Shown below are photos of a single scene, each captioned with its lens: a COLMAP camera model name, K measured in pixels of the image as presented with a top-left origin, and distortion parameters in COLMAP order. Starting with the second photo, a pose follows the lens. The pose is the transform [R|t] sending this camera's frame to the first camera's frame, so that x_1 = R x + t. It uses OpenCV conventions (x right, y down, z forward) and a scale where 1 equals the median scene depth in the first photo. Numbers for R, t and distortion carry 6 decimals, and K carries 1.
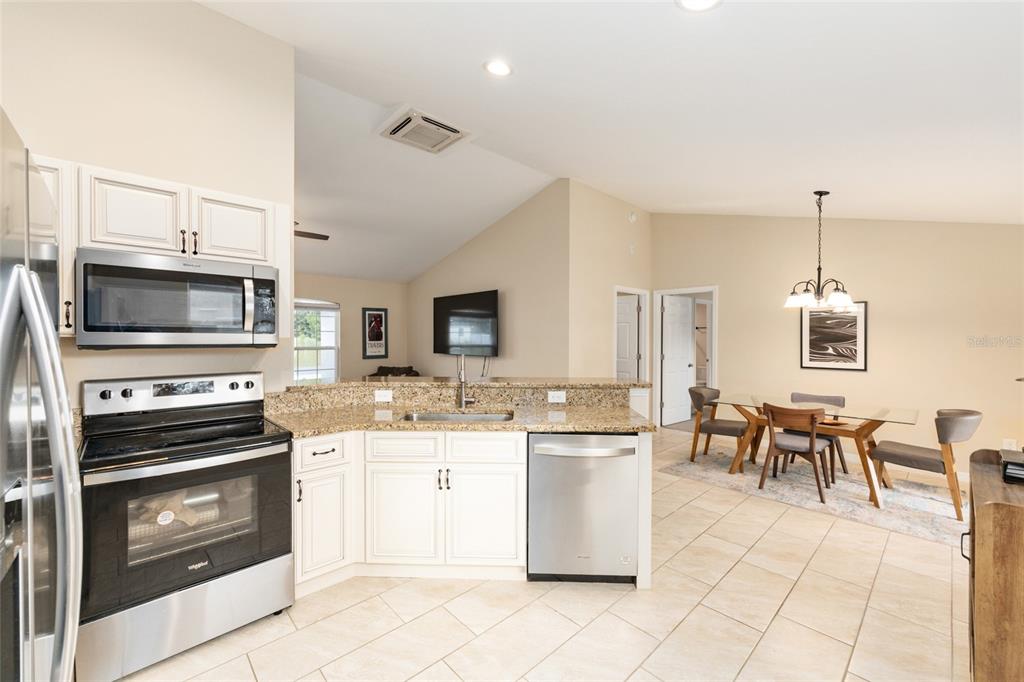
lens RADIAL K [[419.6, 0, 511.9], [0, 419.6, 341.9], [0, 0, 1]] dist [-0.003498, 0.000558]
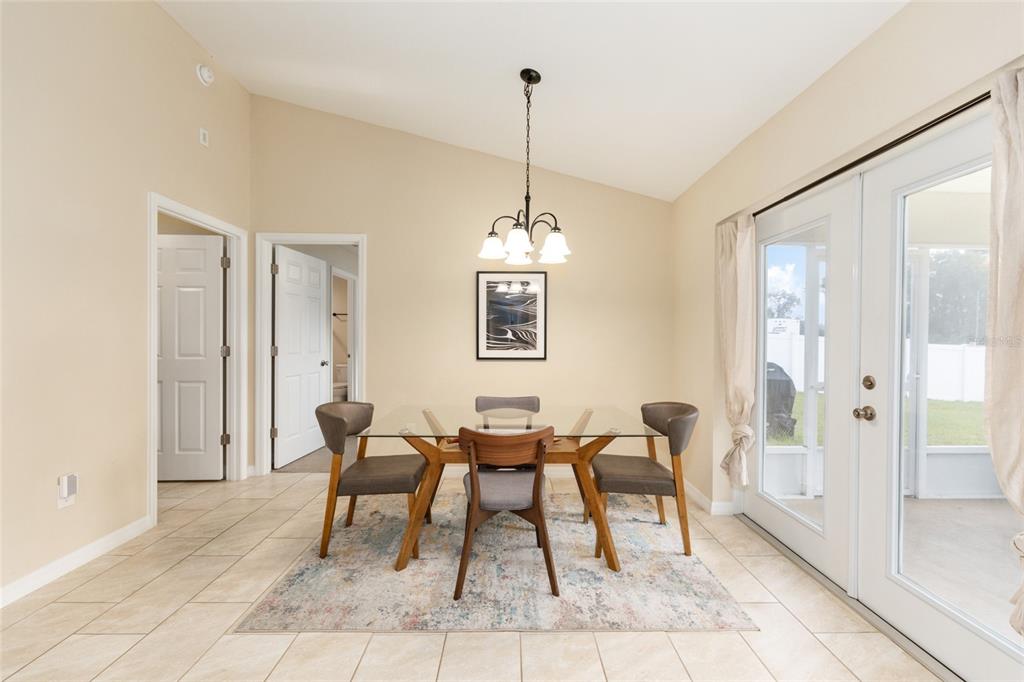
lens RADIAL K [[419.6, 0, 516.2], [0, 419.6, 339.1], [0, 0, 1]] dist [-0.003498, 0.000558]
pose [[0.681307, -0.002587, 0.731993, 0.221025], [0.005571, 0.999983, -0.001651, 0.030596], [-0.731976, 0.005203, 0.681310, 0.489602]]
